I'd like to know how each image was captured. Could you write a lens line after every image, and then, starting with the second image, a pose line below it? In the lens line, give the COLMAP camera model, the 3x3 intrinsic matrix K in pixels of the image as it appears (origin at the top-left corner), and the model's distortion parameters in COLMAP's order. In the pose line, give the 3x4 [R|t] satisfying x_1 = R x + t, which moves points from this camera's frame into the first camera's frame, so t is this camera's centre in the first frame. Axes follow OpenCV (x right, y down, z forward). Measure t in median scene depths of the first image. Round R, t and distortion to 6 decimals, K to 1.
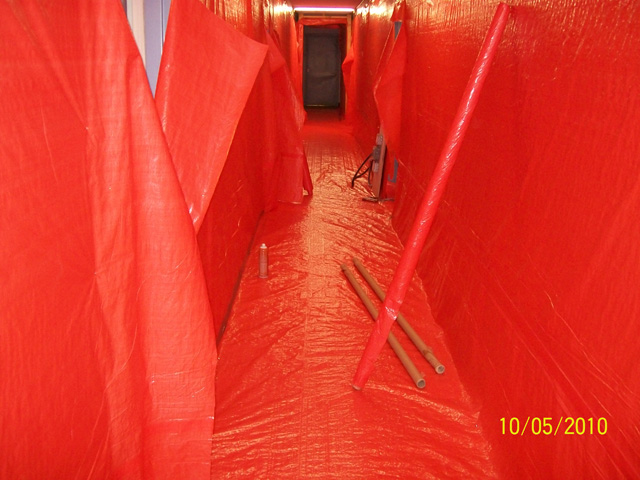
lens RADIAL K [[672.9, 0, 320.7], [0, 672.9, 241.4], [0, 0, 1]] dist [-0.109713, 0.000000]
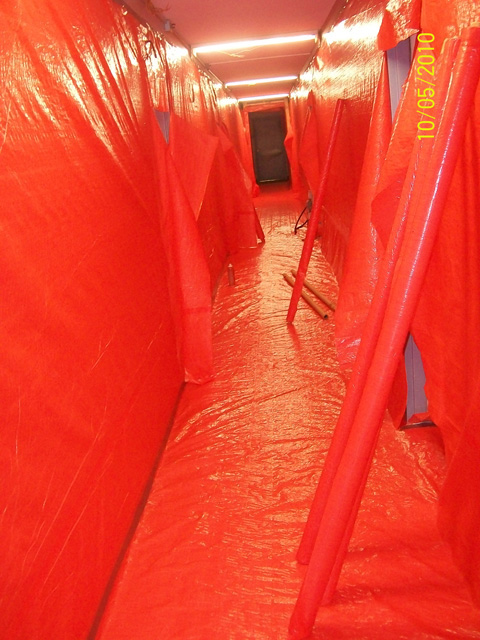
lens RADIAL K [[672.9, 0, 238.6], [0, 672.9, 318.4], [0, 0, 1]] dist [-0.109713, 0.000000]
pose [[0.991107, -0.105693, -0.080844, 0.017069], [0.105140, 0.994396, -0.011081, 0.055769], [0.081562, 0.002483, 0.996665, -0.200526]]
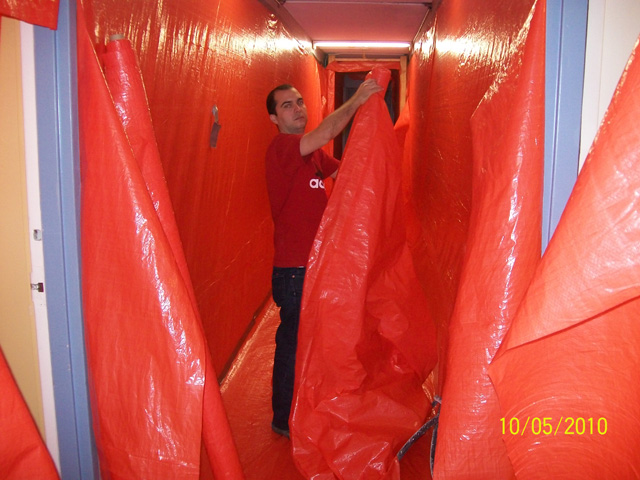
lens RADIAL K [[672.9, 0, 320.6], [0, 672.9, 240.1], [0, 0, 1]] dist [-0.109713, 0.000000]
pose [[0.996029, 0.014410, -0.087853, 0.025502], [-0.021564, 0.996478, -0.081034, -0.120663], [0.086376, 0.082606, 0.992832, 0.409980]]
